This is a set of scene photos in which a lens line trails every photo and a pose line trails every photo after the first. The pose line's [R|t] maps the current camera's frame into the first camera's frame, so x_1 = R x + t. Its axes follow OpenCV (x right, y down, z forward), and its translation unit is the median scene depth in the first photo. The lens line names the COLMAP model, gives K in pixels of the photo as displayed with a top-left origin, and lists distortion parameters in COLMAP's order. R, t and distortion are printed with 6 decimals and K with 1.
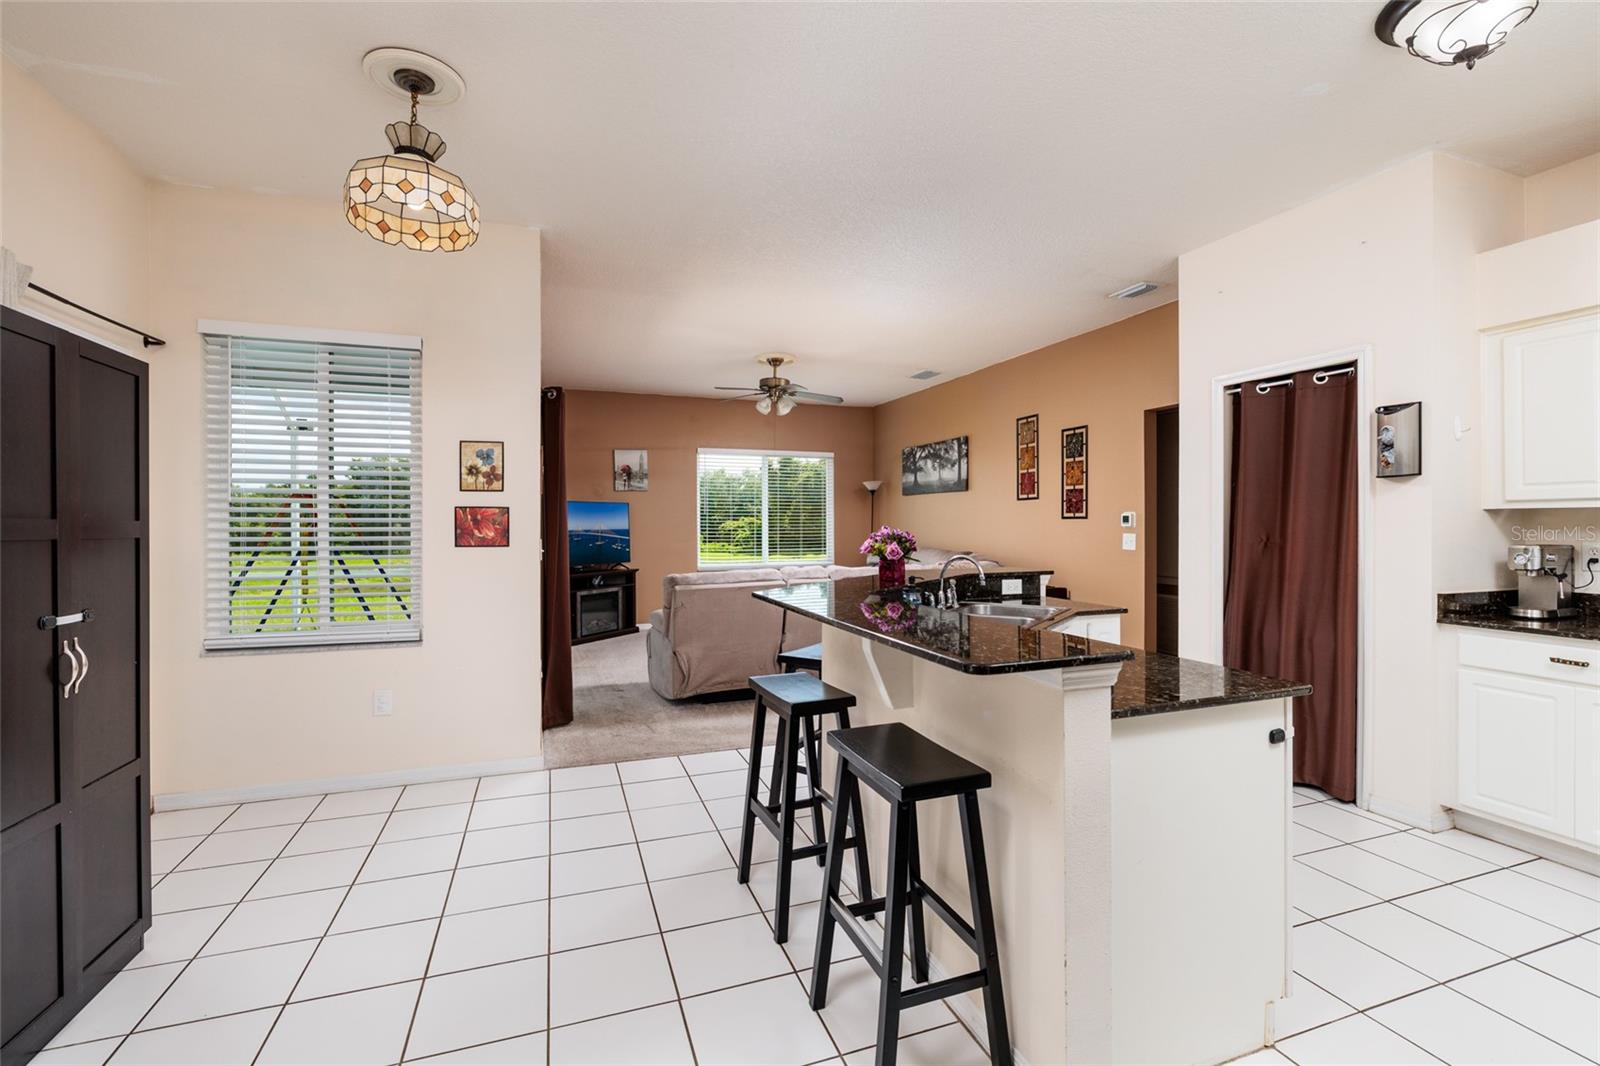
lens RADIAL K [[713.3, 0, 804.6], [0, 713.3, 526.4], [0, 0, 1]] dist [0.003976, -0.001130]
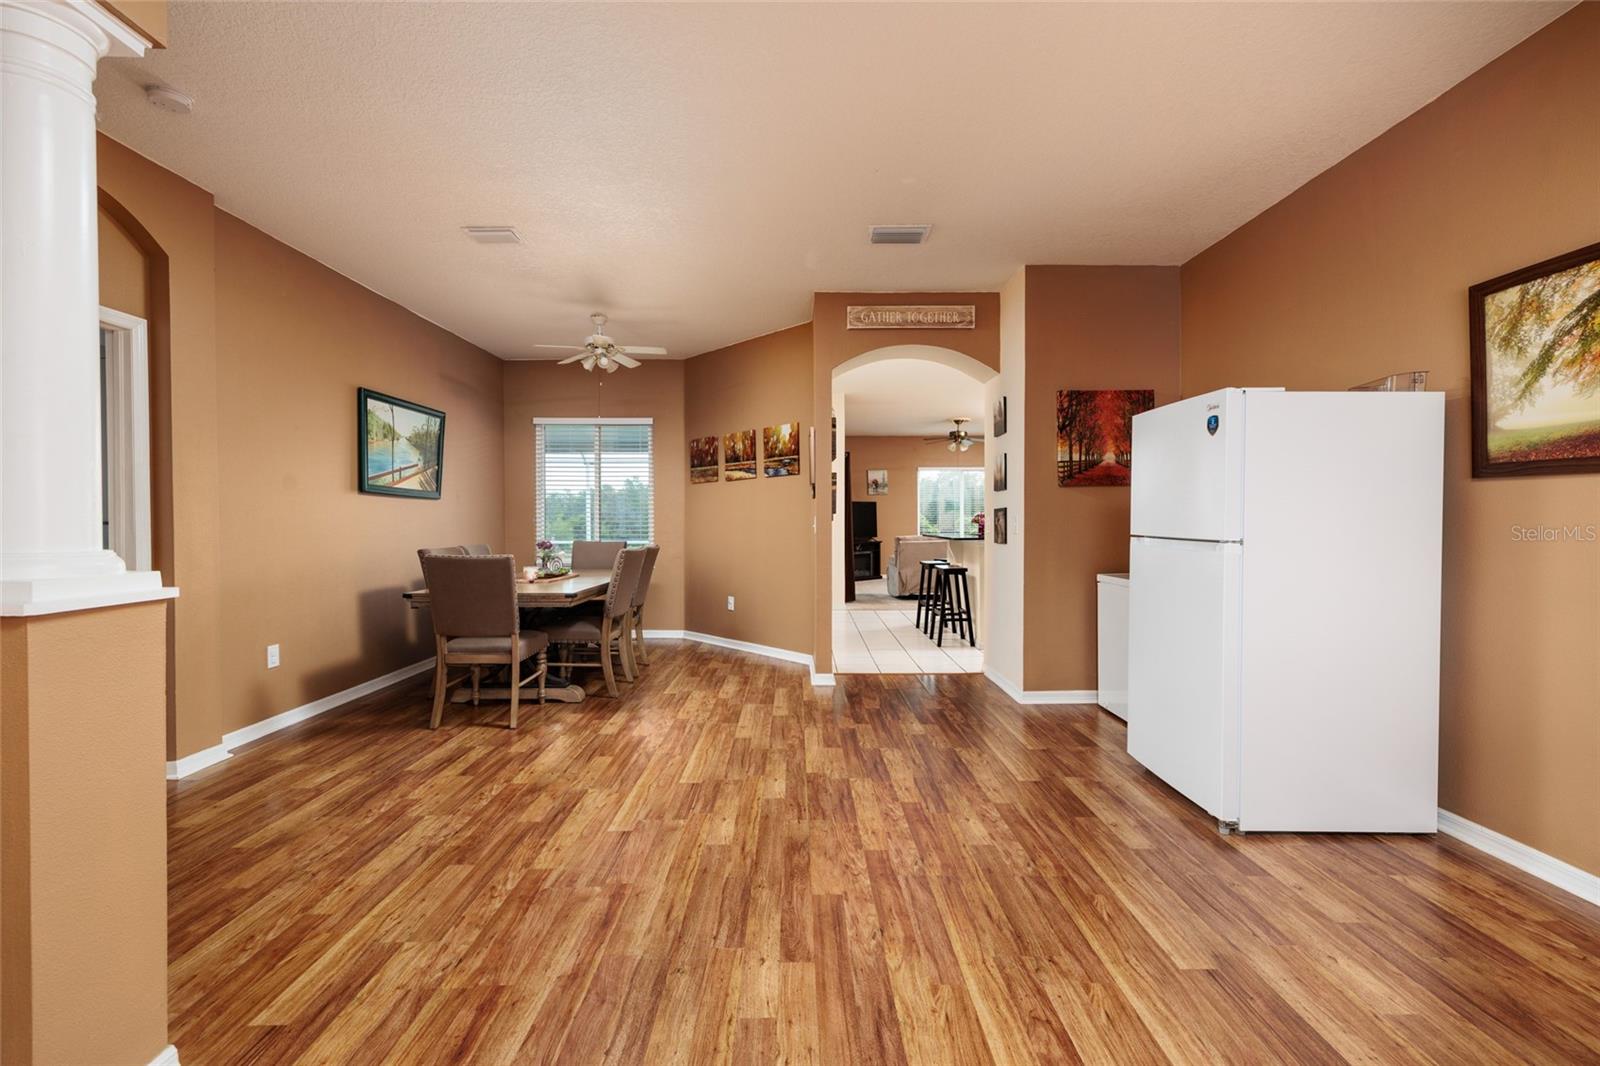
lens RADIAL K [[684.5, 0, 784.5], [0, 684.5, 523.7], [0, 0, 1]] dist [0.004081, -0.000309]
pose [[0.933591, 0.002586, -0.358332, 0.191122], [-0.001644, 0.999994, 0.002934, 0.021509], [0.358338, -0.002150, 0.933590, -0.859000]]
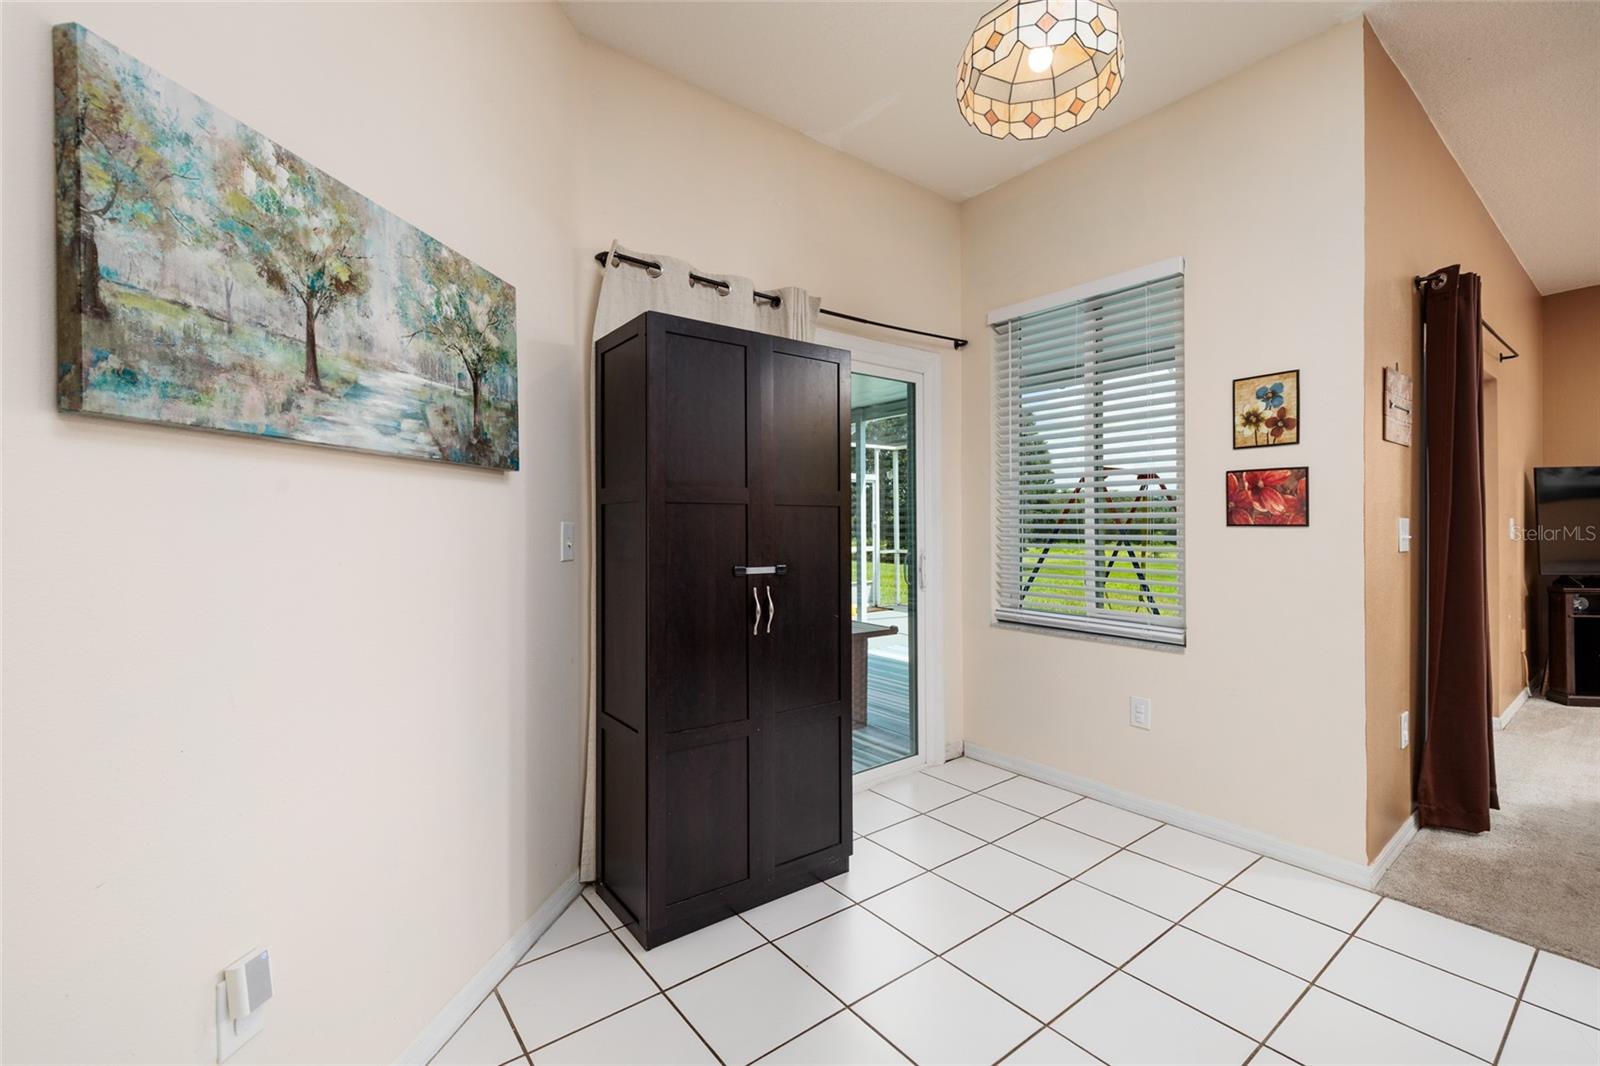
lens RADIAL K [[684.5, 0, 795.7], [0, 684.5, 524.5], [0, 0, 1]] dist [0.004081, -0.000309]
pose [[0.300895, 0.000989, -0.953657, 0.031005], [0.000909, 0.999999, 0.001324, 0.016130], [0.953657, -0.001265, 0.300894, 0.228188]]
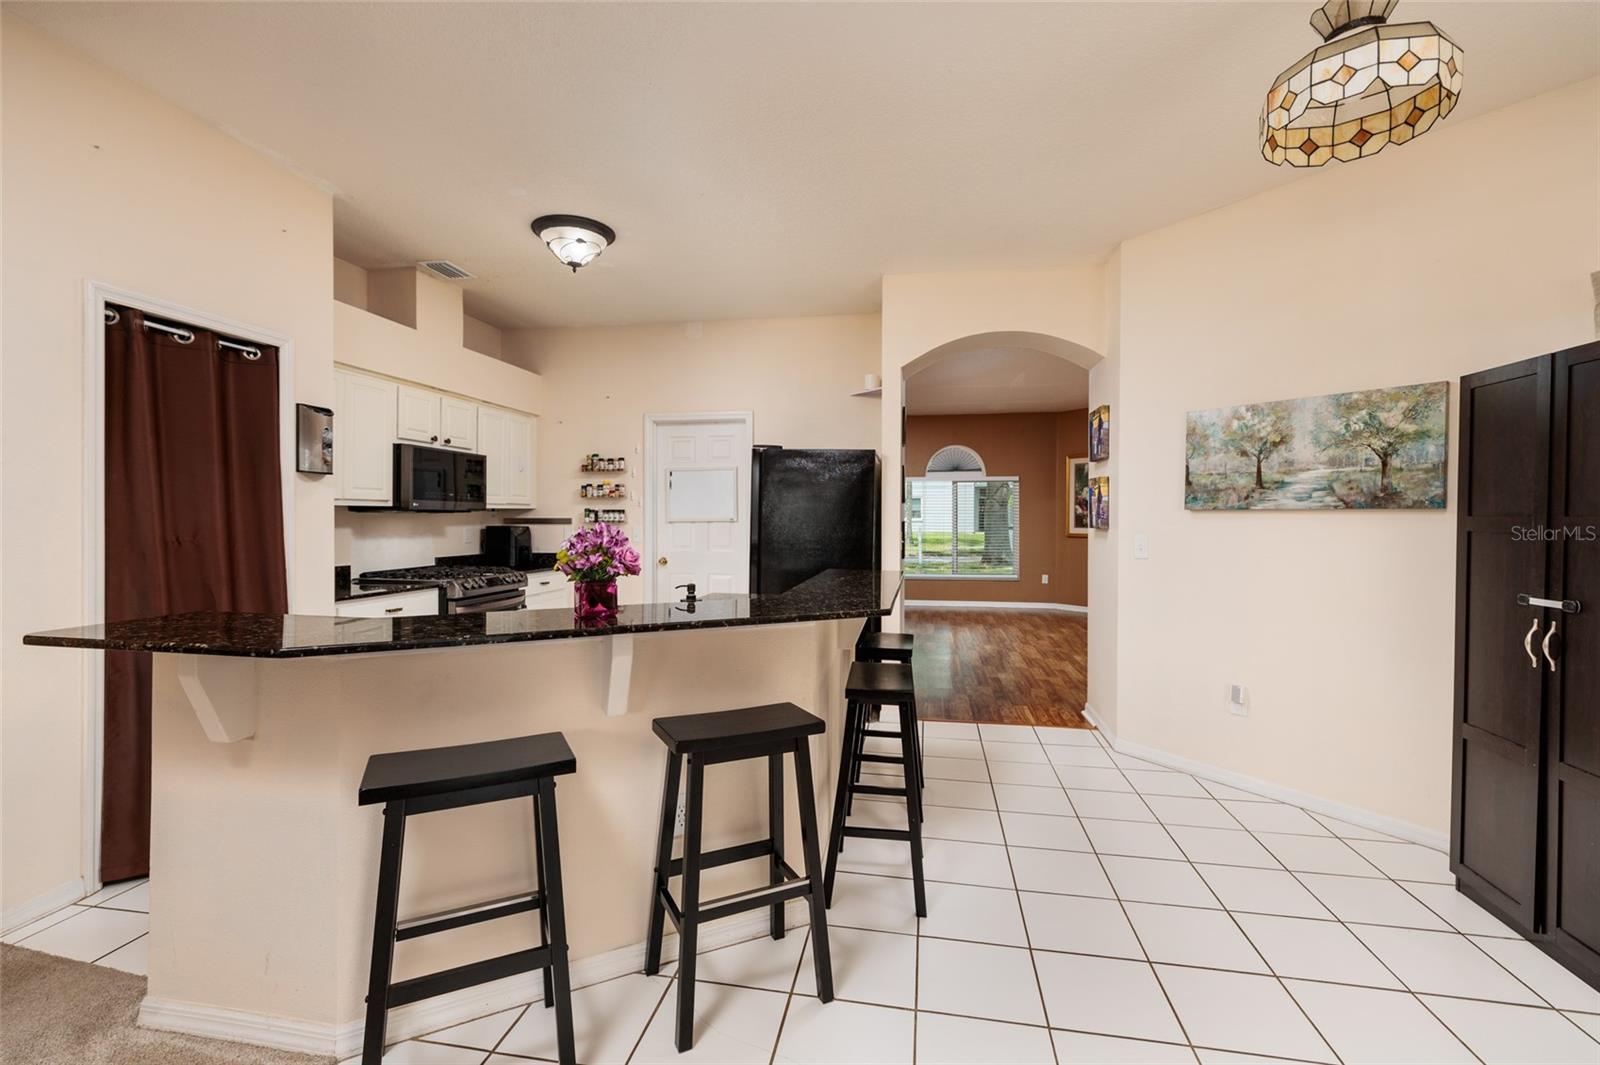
lens RADIAL K [[684.5, 0, 799.8], [0, 684.5, 526.9], [0, 0, 1]] dist [0.004081, -0.000309]
pose [[-0.866056, -0.009206, 0.499863, -0.172846], [-0.001327, 0.999869, 0.016116, -0.003311], [-0.499946, 0.013294, -0.865955, 0.826799]]
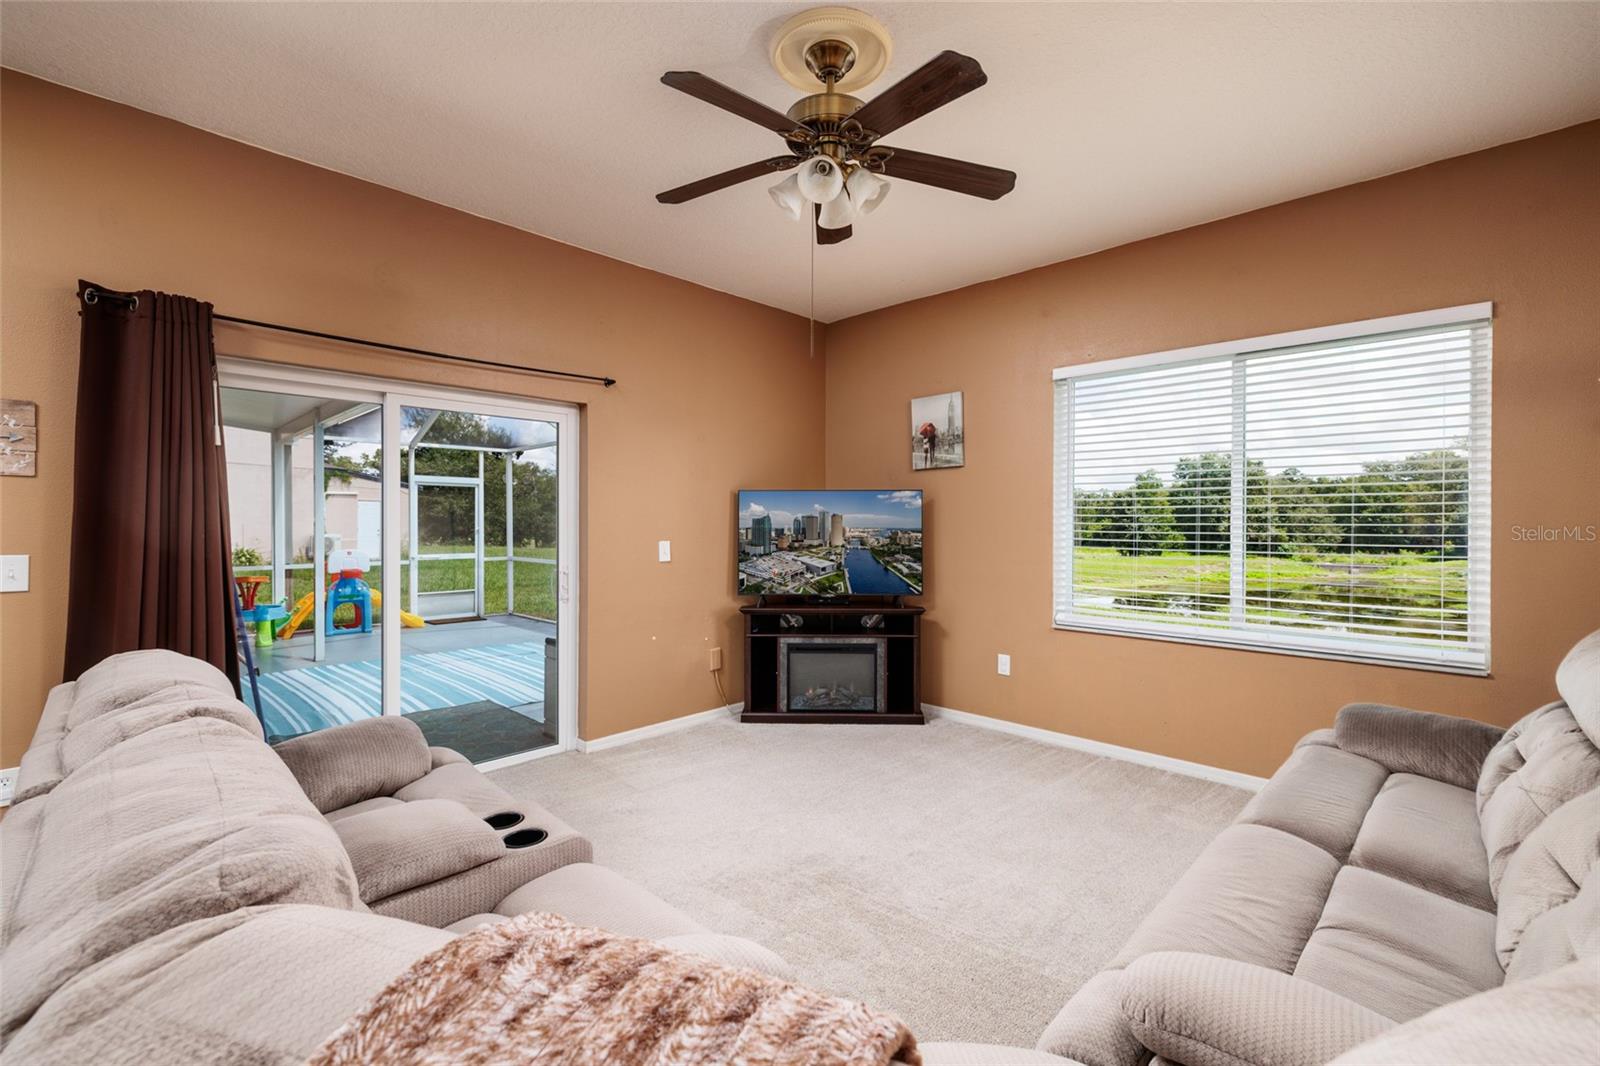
lens RADIAL K [[684.5, 0, 803.6], [0, 684.5, 525.3], [0, 0, 1]] dist [0.004081, -0.000309]
pose [[0.436455, 0.009279, -0.899678, 0.283574], [-0.007377, 0.999950, 0.006735, -0.011472], [0.899696, 0.003697, 0.436501, 0.966782]]
